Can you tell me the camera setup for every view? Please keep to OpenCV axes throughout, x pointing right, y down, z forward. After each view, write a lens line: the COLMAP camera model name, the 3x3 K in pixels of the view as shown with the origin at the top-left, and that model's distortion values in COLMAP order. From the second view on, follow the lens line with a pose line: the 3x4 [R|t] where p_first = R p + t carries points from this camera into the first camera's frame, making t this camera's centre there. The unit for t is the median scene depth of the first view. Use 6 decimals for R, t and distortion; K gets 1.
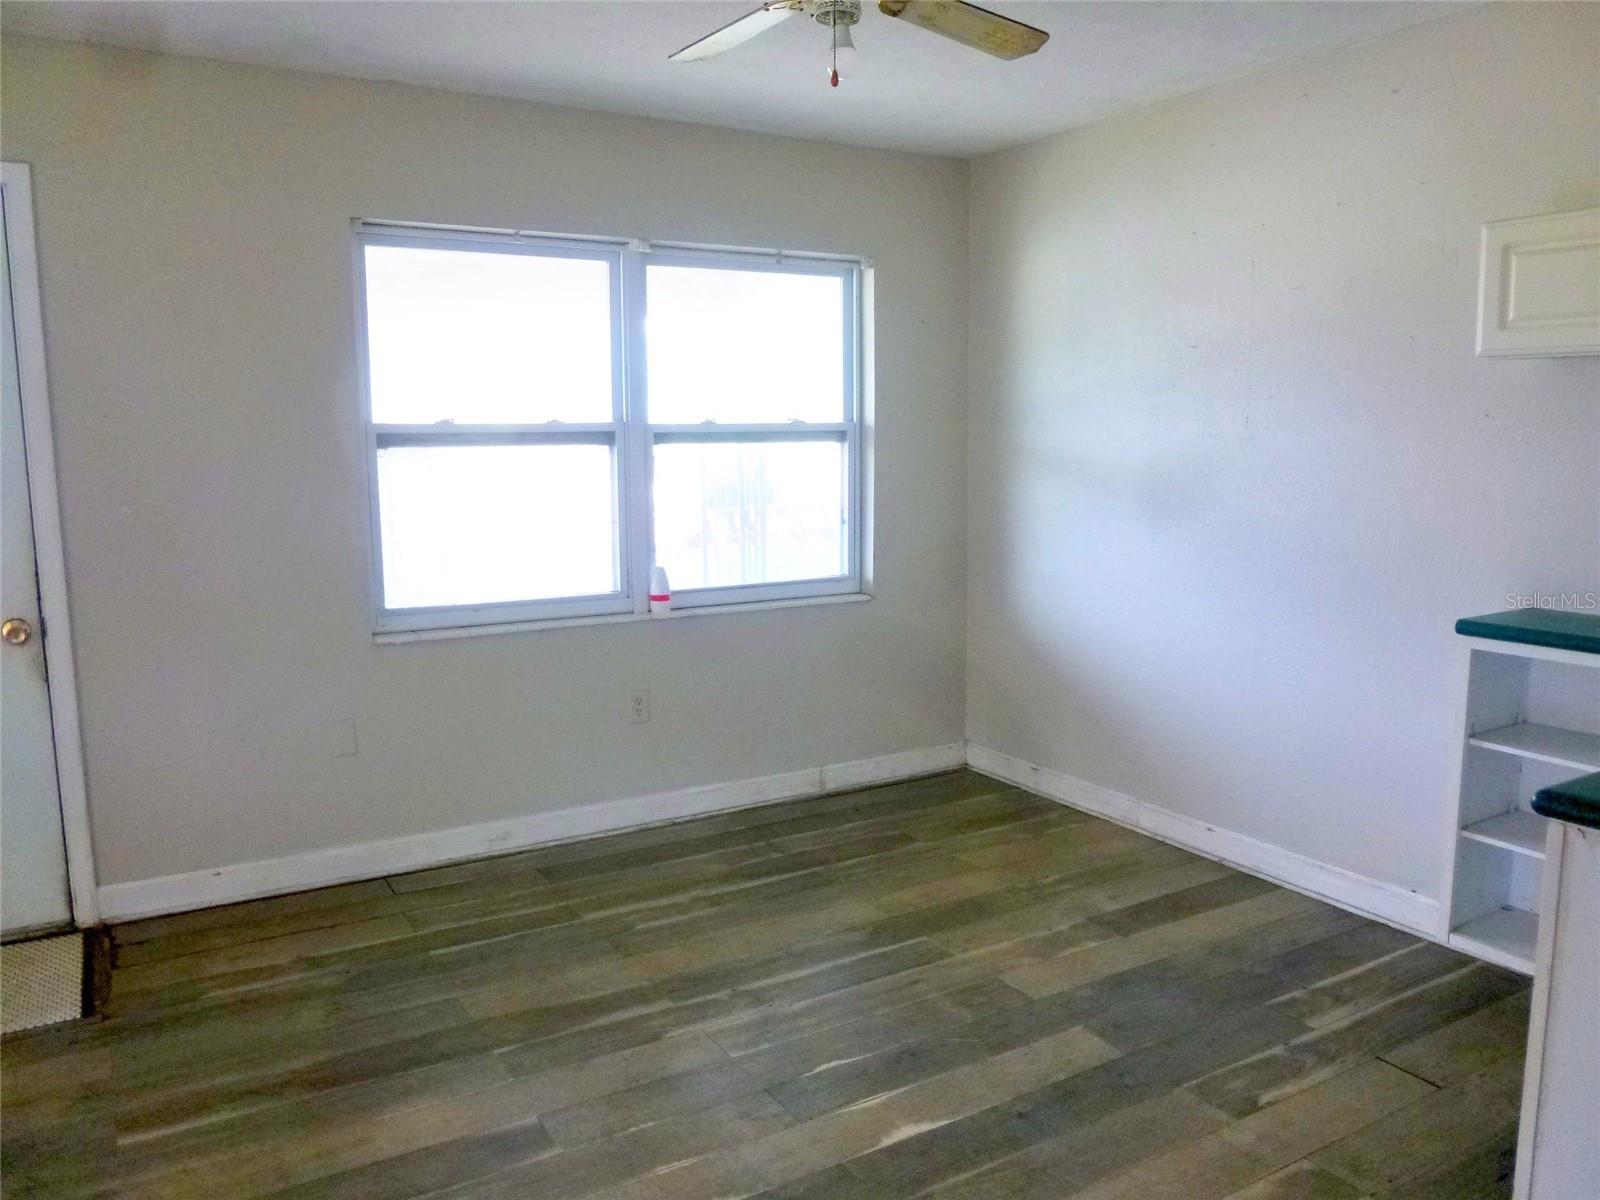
lens RADIAL K [[1202.1, 0, 804.0], [0, 1202.1, 602.9], [0, 0, 1]] dist [-0.066009, 0.031283]
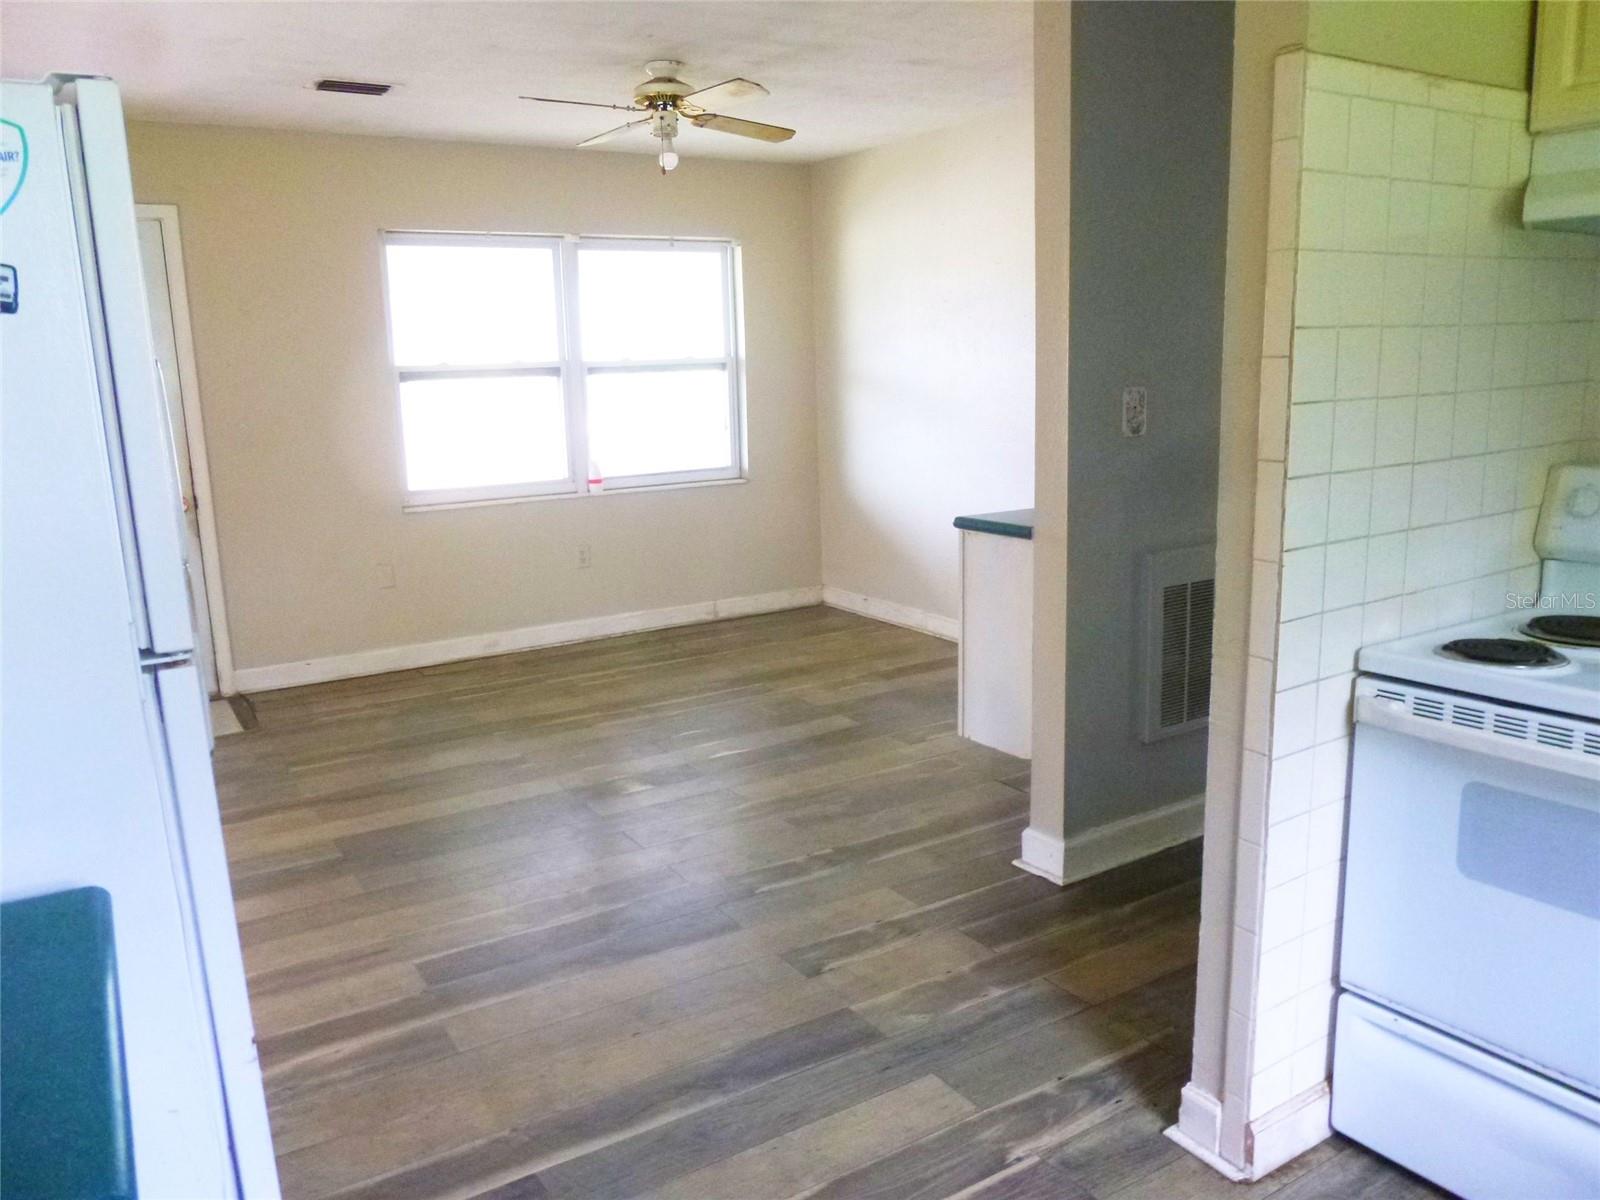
lens RADIAL K [[1202.1, 0, 804.0], [0, 1202.1, 602.9], [0, 0, 1]] dist [-0.066009, 0.031283]
pose [[0.999436, -0.026401, 0.020759, 0.110852], [0.025139, 0.997950, 0.058847, 0.070815], [-0.022270, -0.058292, 0.998051, -0.519551]]
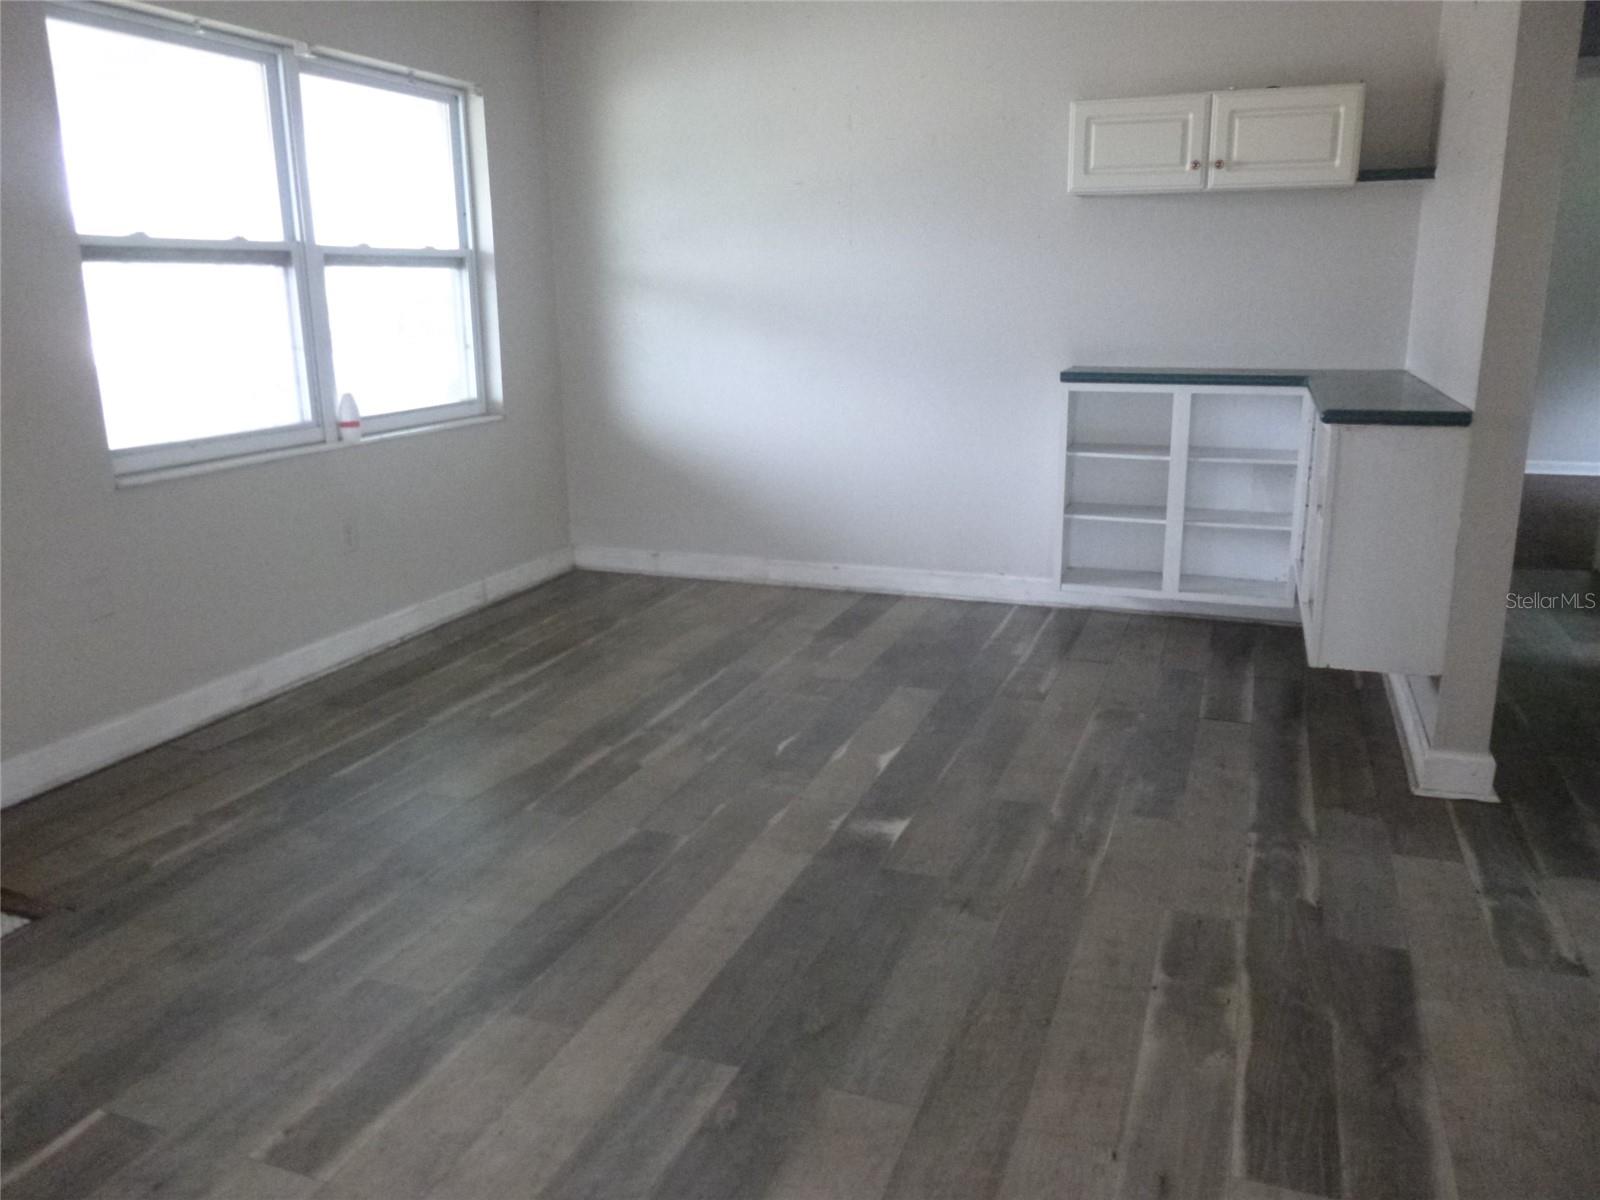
lens RADIAL K [[1196.2, 0, 800.0], [0, 1196.2, 600.0], [0, 0, 1]] dist [-0.042757, 0.006173]
pose [[0.781800, -0.159240, 0.602852, -0.497860], [0.096525, 0.986092, 0.135294, 0.046813], [-0.616012, -0.047583, 0.786298, -0.003465]]
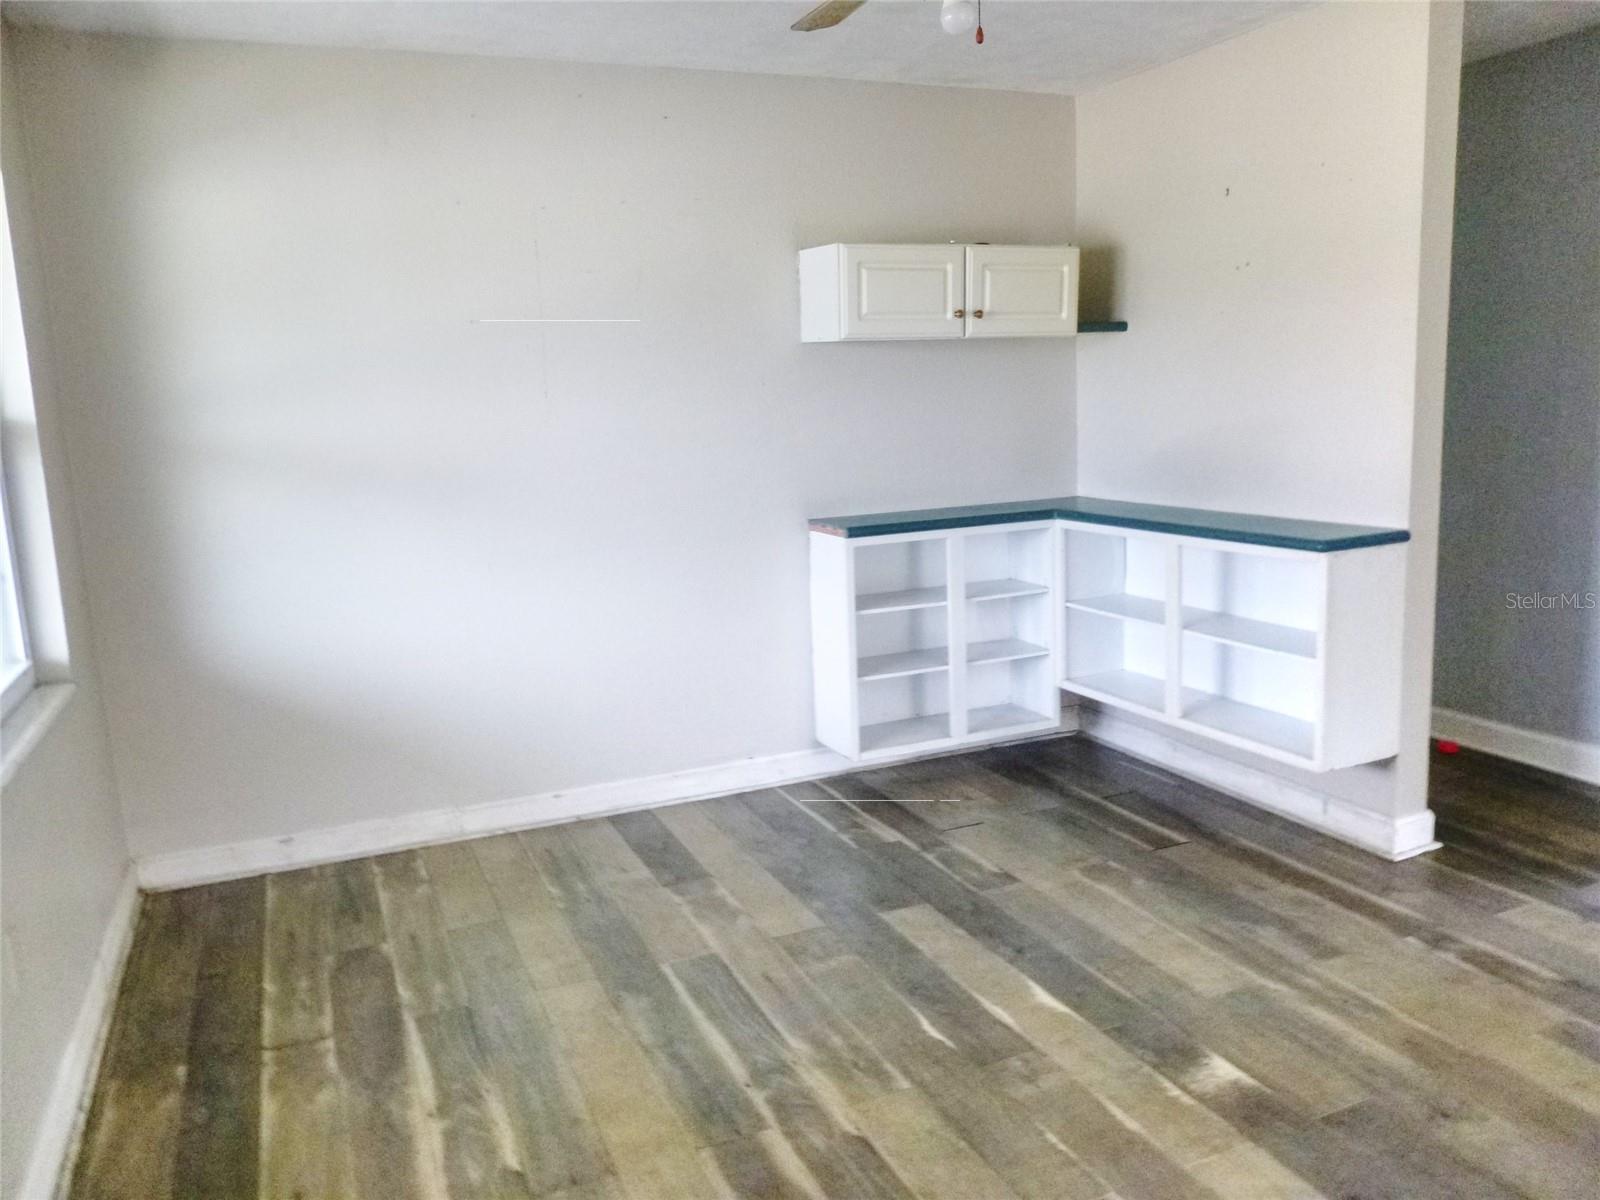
lens RADIAL K [[1202.1, 0, 804.0], [0, 1202.1, 602.9], [0, 0, 1]] dist [-0.066009, 0.031283]
pose [[0.127891, -0.166812, 0.977659, -0.632634], [0.180998, 0.973125, 0.142362, -0.082311], [-0.975133, 0.158747, 0.154647, 0.629142]]
